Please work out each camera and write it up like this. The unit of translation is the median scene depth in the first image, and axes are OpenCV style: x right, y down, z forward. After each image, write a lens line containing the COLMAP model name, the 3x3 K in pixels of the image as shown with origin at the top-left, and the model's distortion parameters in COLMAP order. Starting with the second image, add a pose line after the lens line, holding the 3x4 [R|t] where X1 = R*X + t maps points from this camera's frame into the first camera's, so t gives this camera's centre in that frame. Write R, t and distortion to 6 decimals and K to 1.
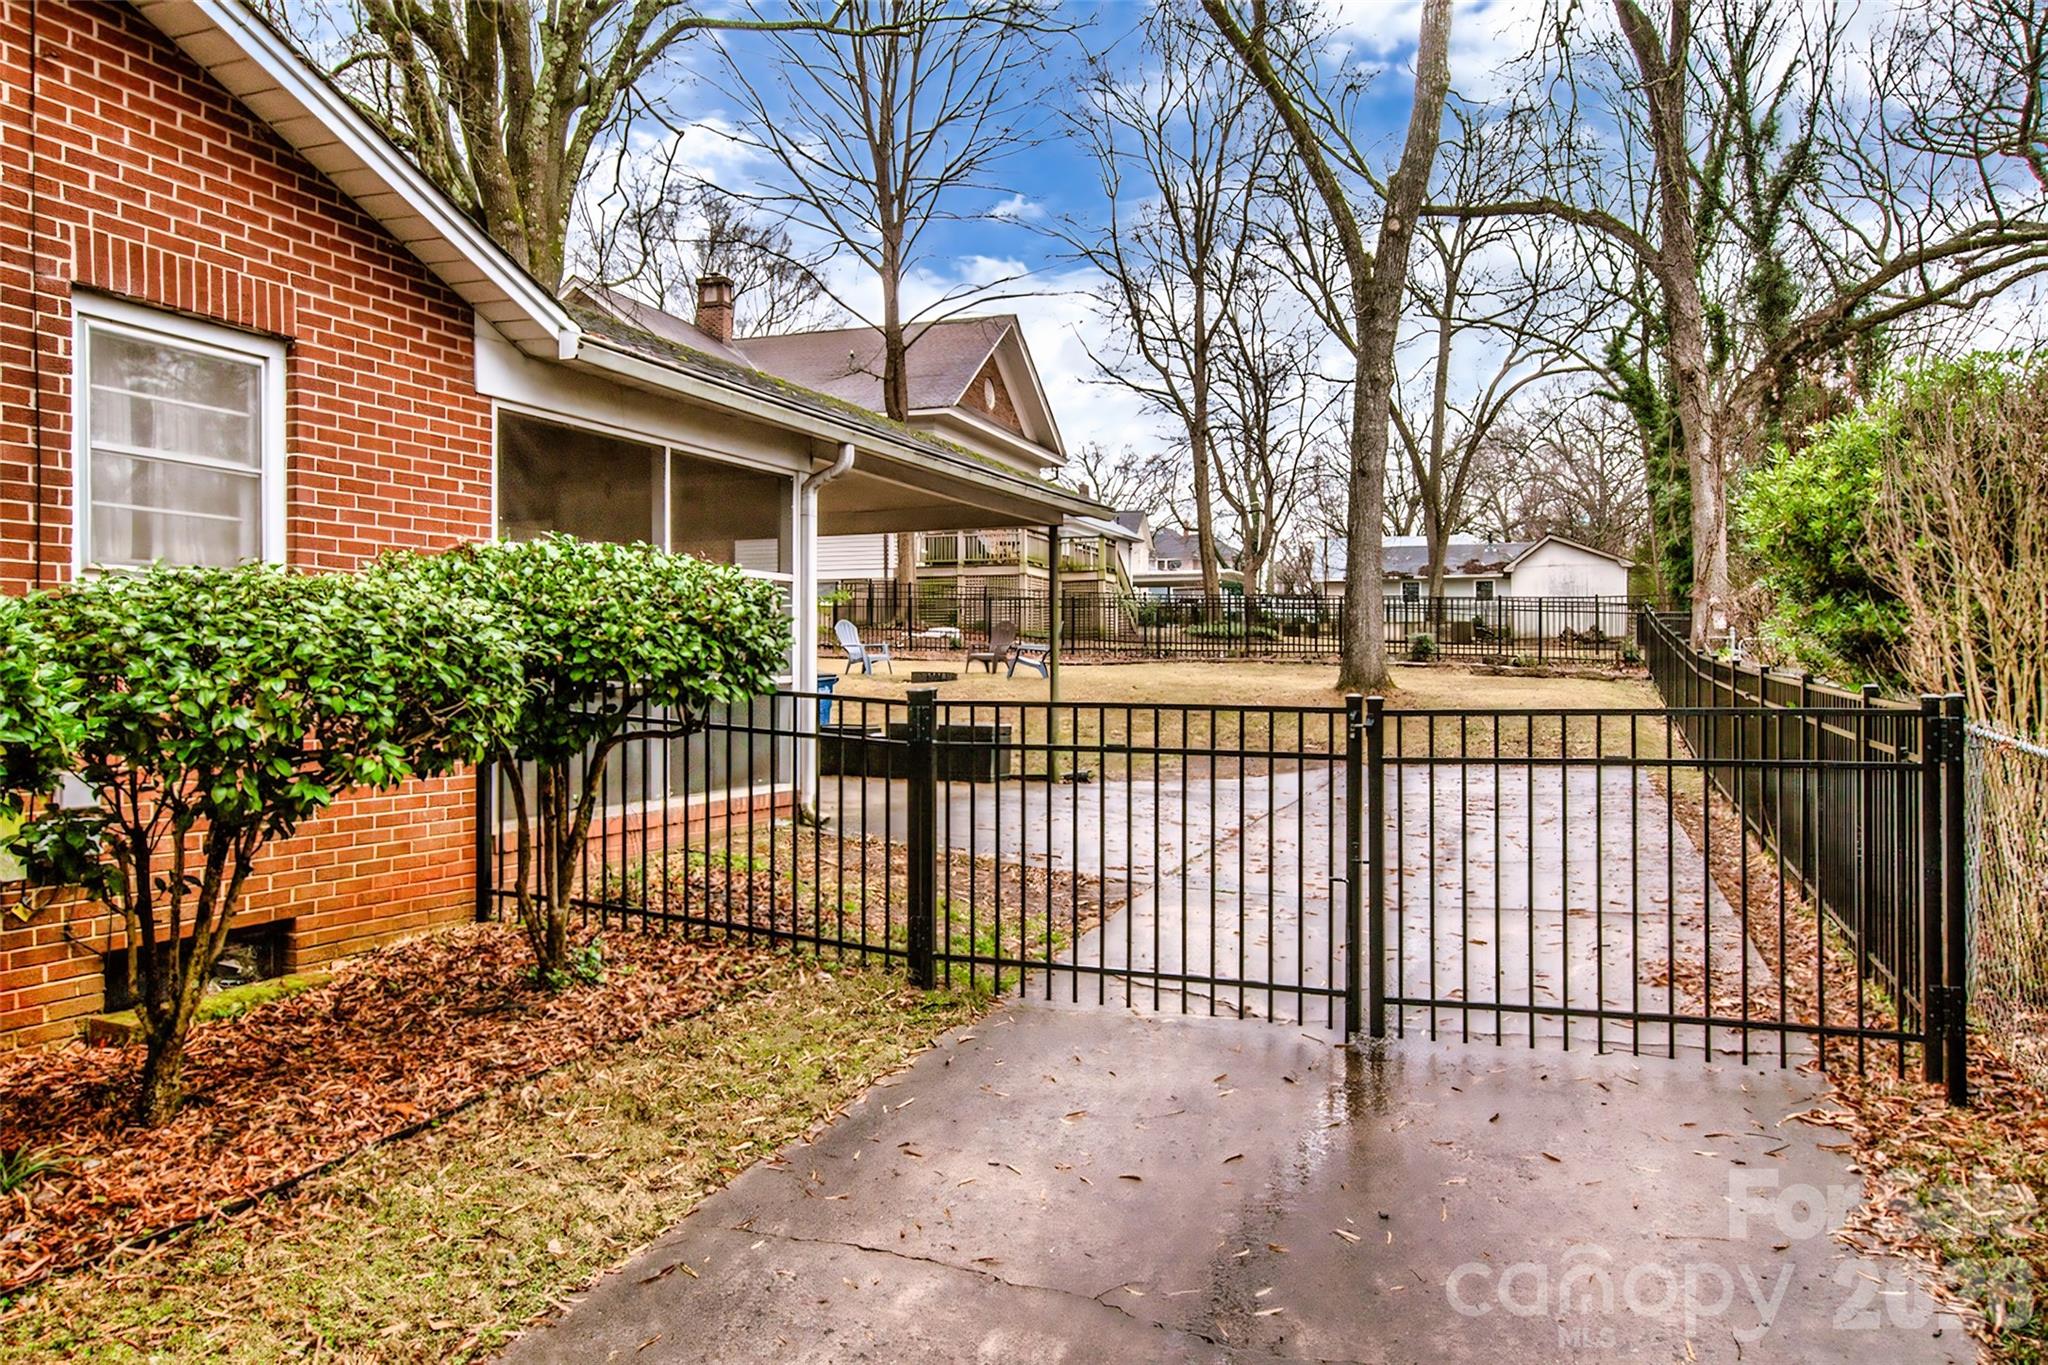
lens RADIAL K [[1462.3, 0, 1024.0], [0, 1462.3, 682.5], [0, 0, 1]] dist [-0.008350, -0.000330]
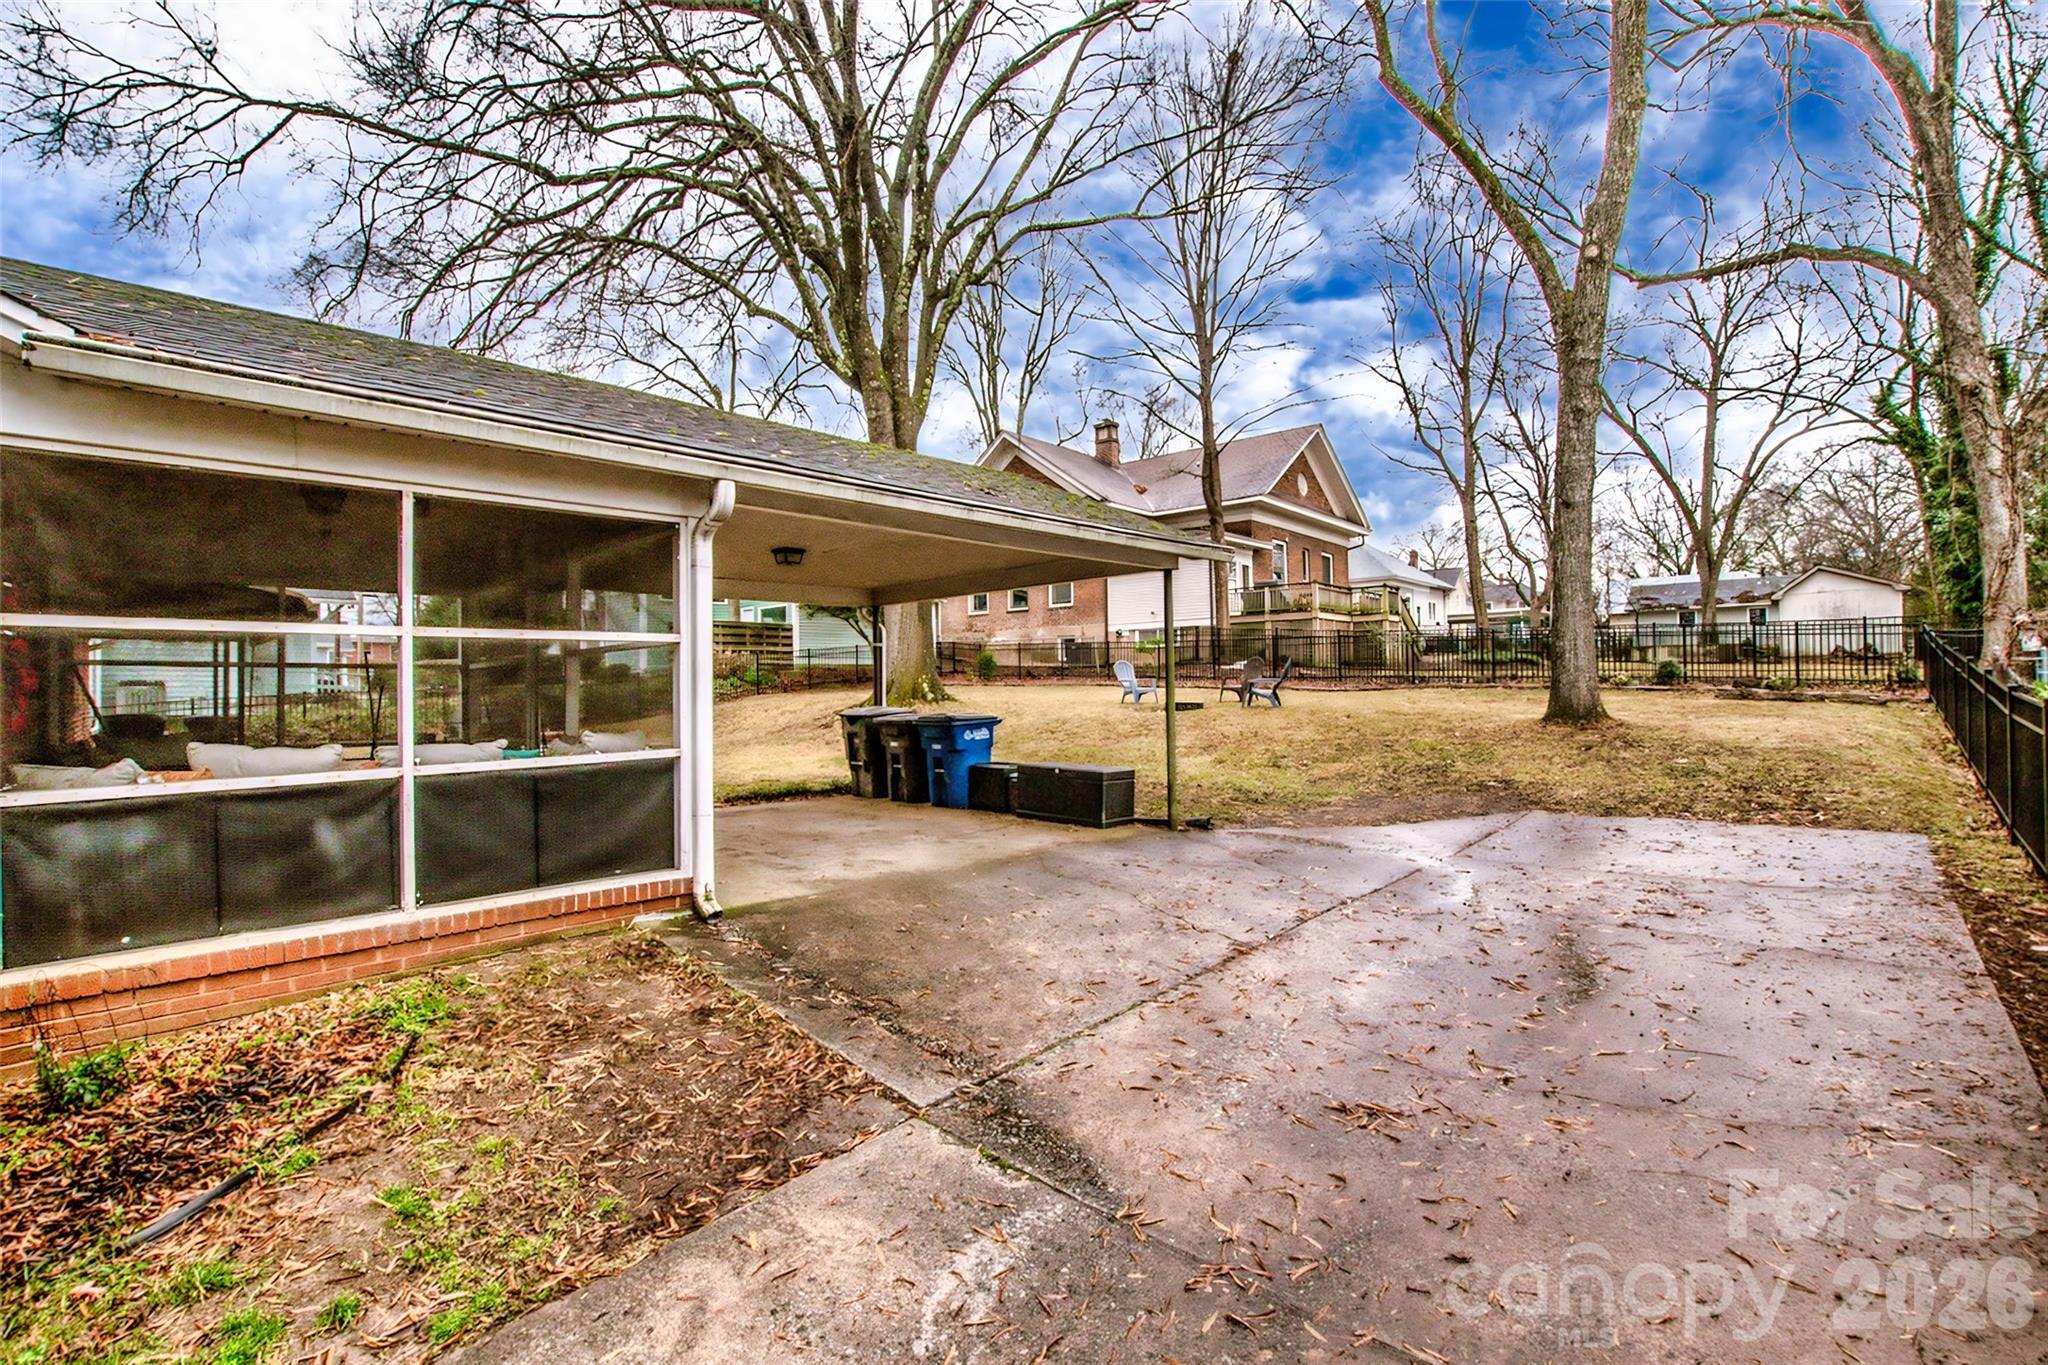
lens RADIAL K [[938.2, 0, 1001.5], [0, 938.2, 685.8], [0, 0, 1]] dist [-0.040127, 0.006602]
pose [[0.923773, -0.013868, -0.382689, 0.046162], [0.010594, 0.999887, -0.010662, -0.006785], [0.382794, 0.005795, 0.923816, 0.108178]]
